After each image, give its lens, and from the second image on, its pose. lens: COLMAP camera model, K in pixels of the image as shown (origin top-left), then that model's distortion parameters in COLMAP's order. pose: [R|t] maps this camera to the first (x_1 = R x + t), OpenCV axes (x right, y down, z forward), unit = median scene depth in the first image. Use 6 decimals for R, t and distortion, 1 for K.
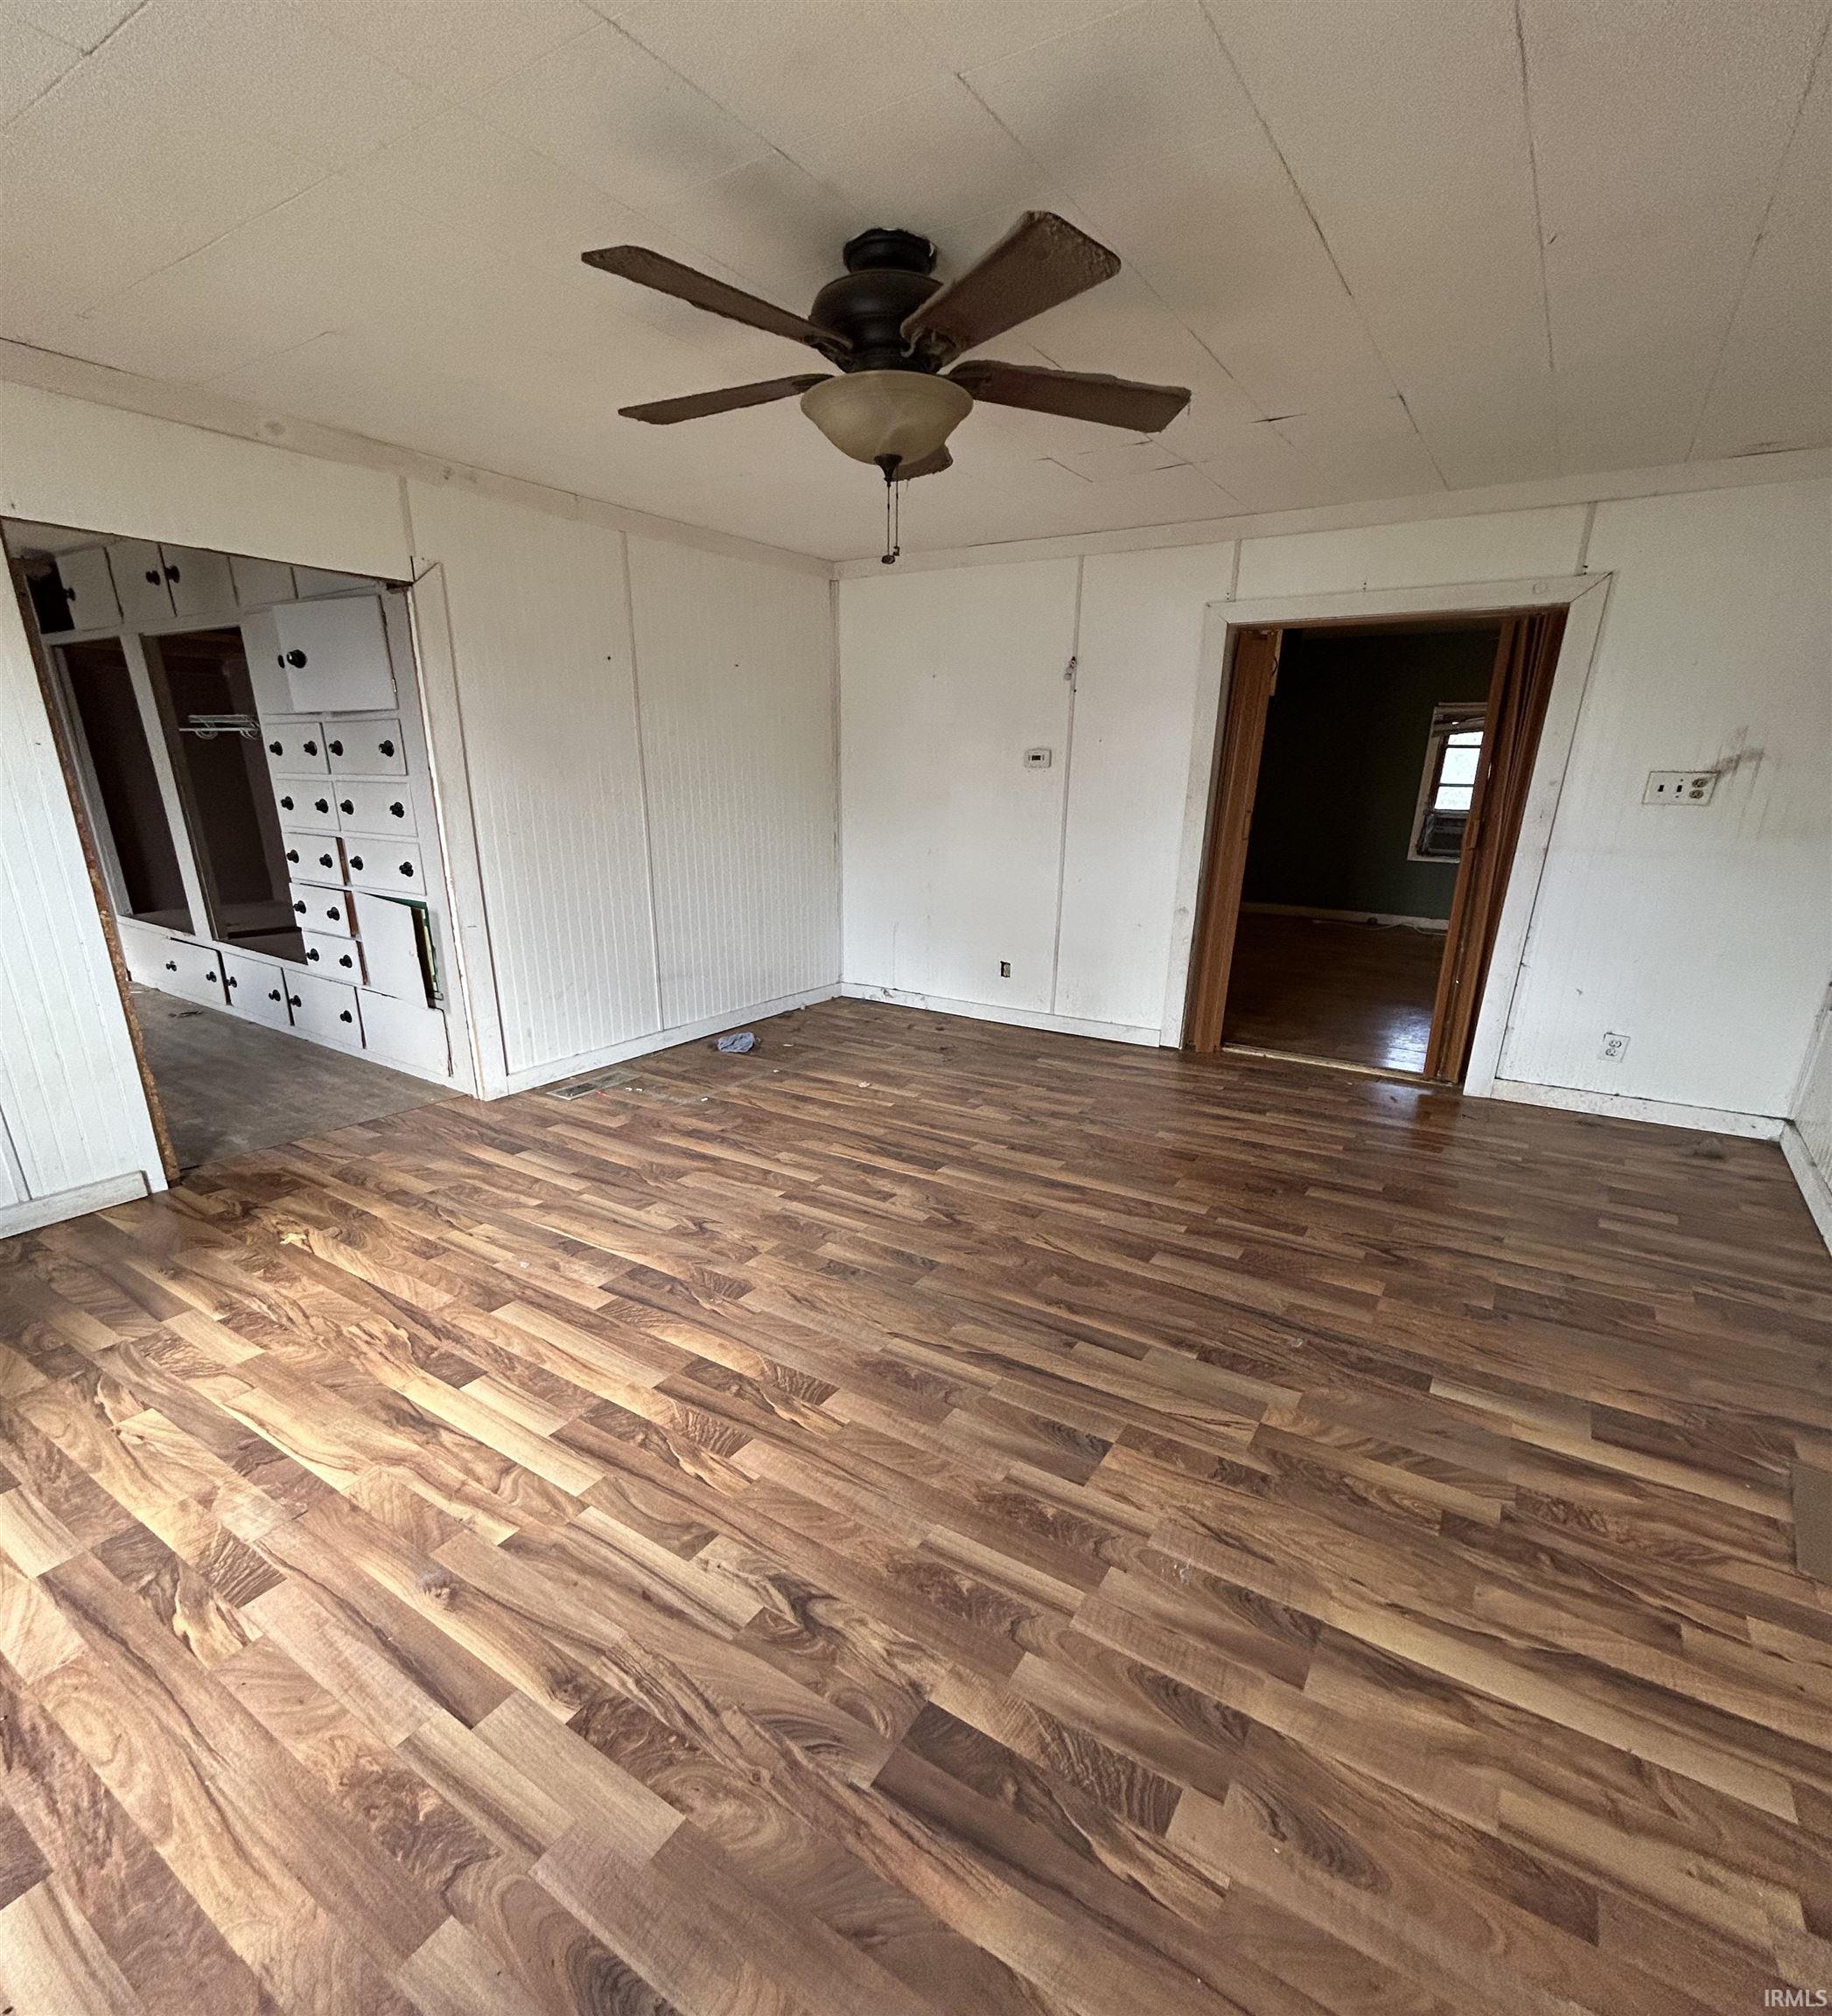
lens RADIAL K [[949.6, 0, 952.3], [0, 949.6, 1119.9], [0, 0, 1]] dist [-0.001396, -0.000361]
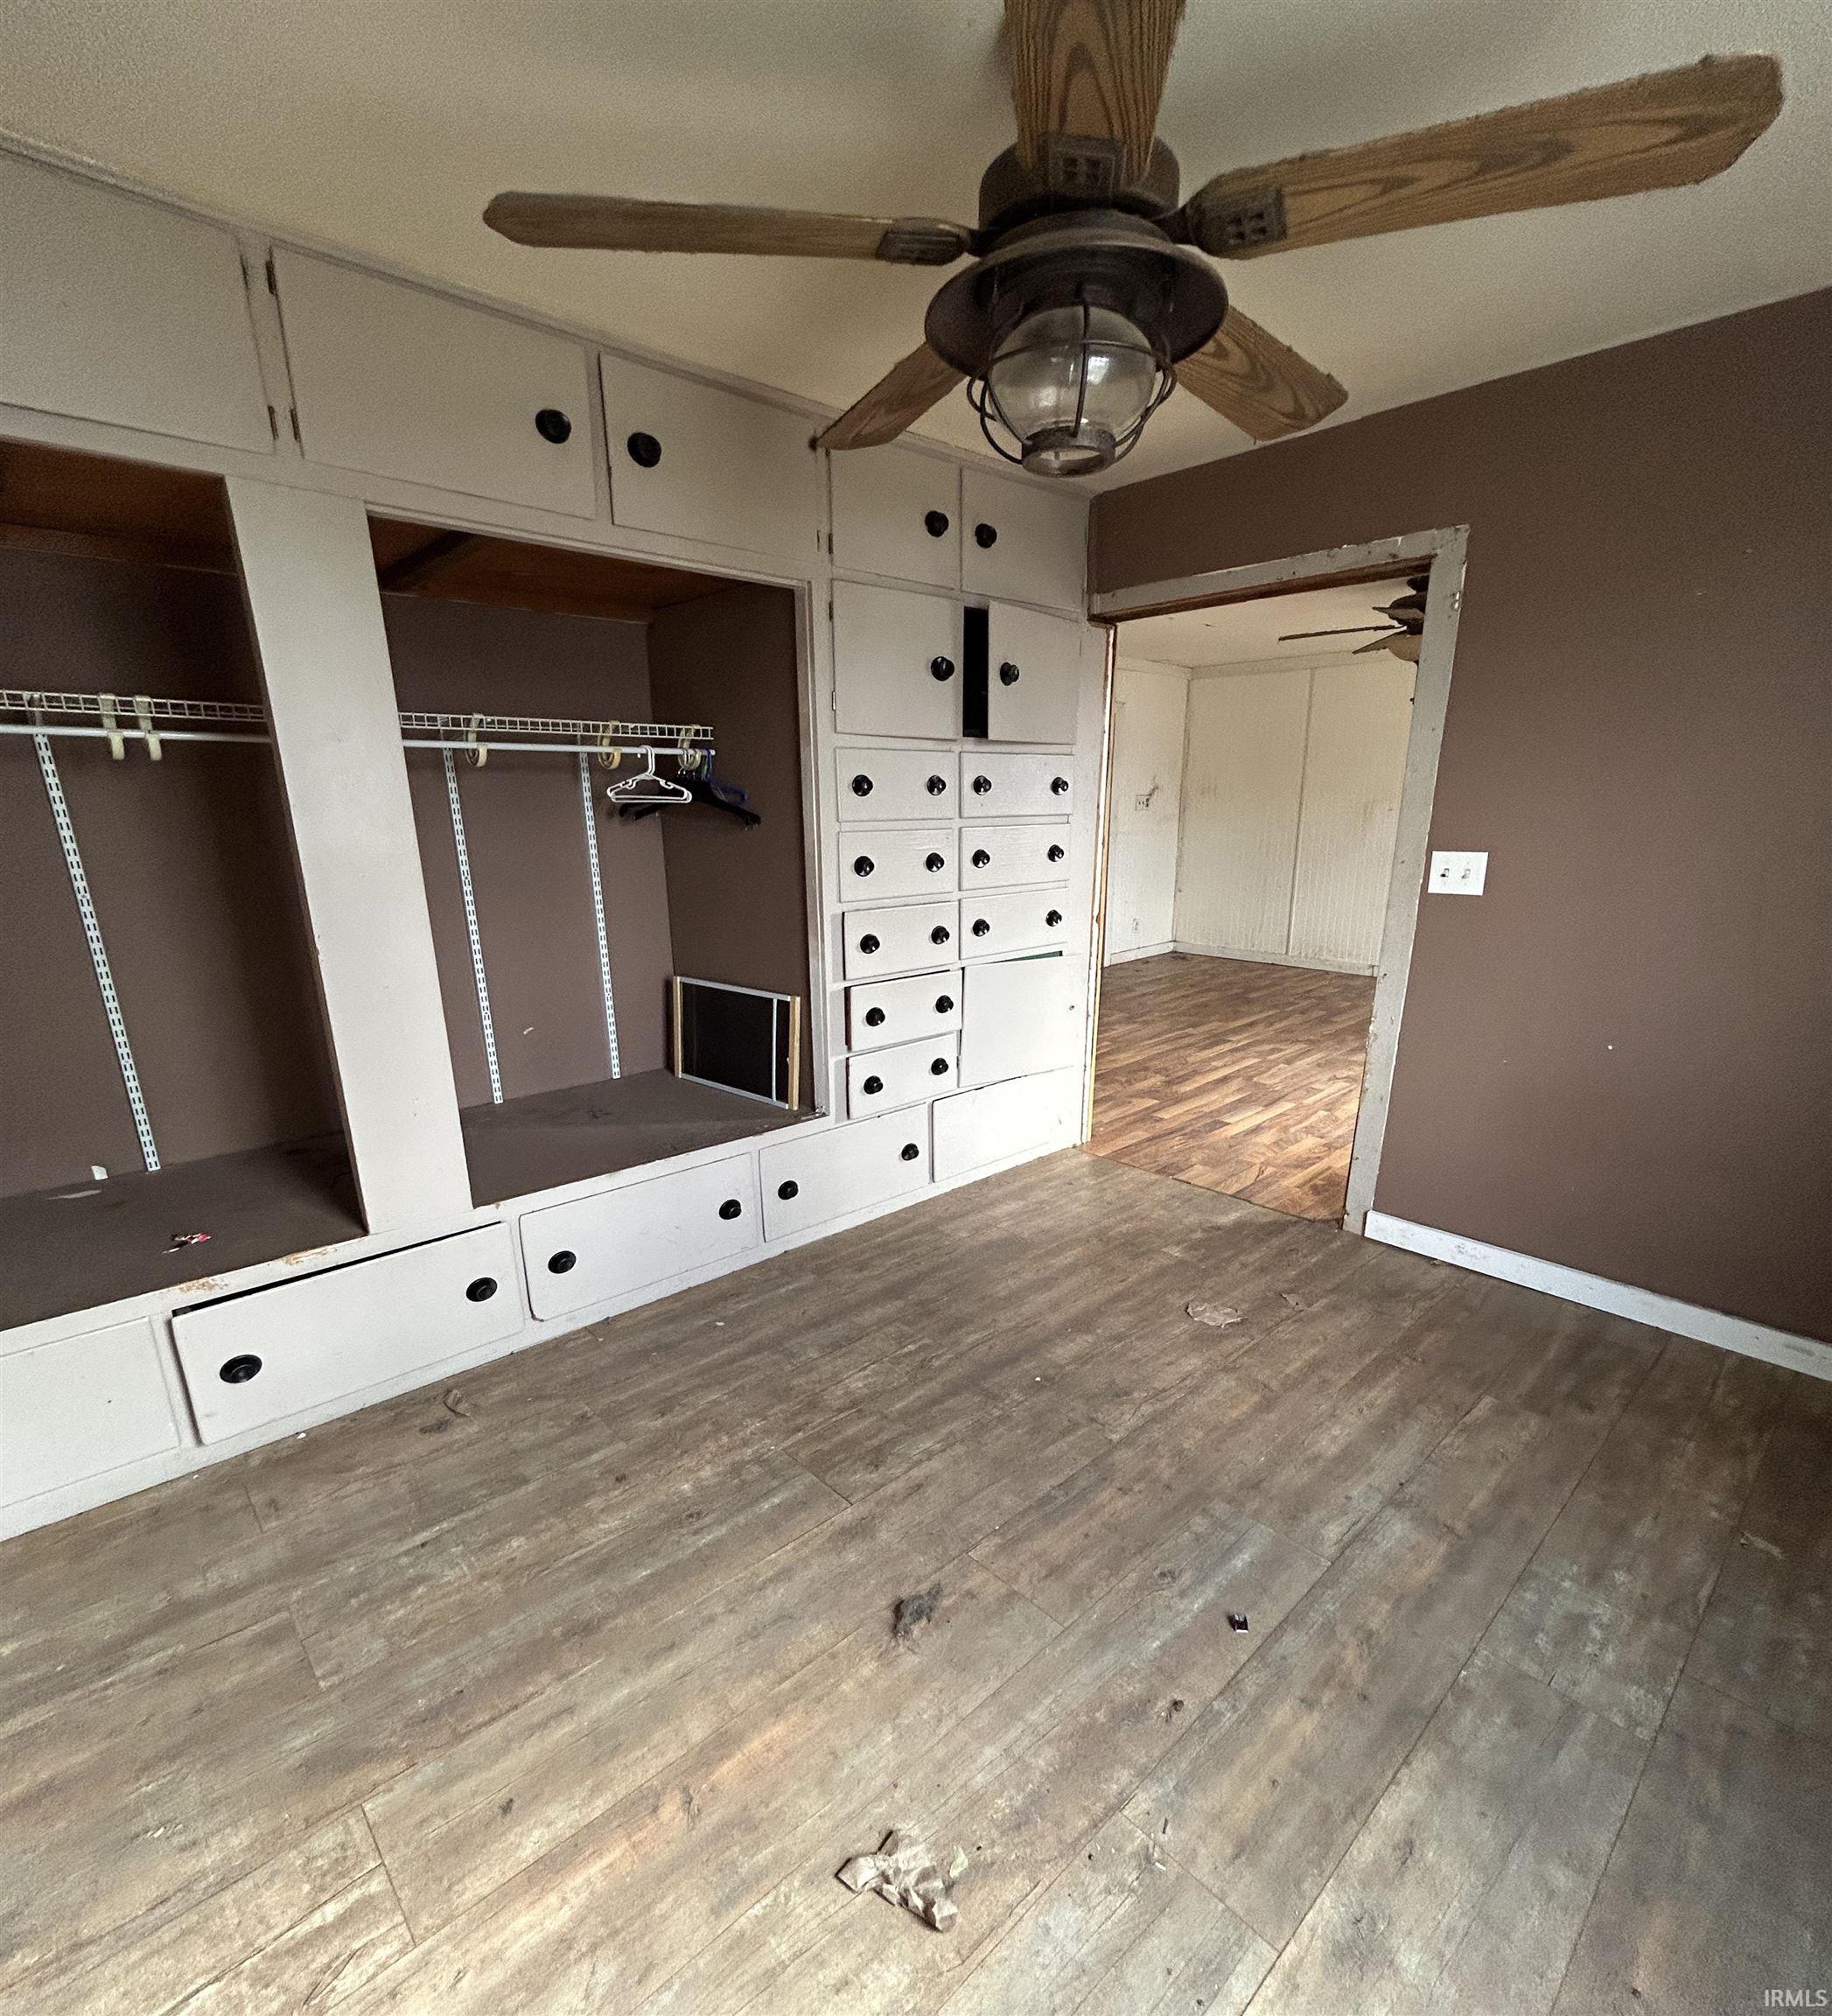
lens RADIAL K [[964.4, 0, 897.4], [0, 964.4, 1111.8], [0, 0, 1]] dist [-0.017714, -0.000728]
pose [[0.255003, -0.314651, 0.914313, -1.907097], [0.347911, 0.912103, 0.216857, -0.438070], [-0.902181, 0.262800, 0.342059, 1.102327]]
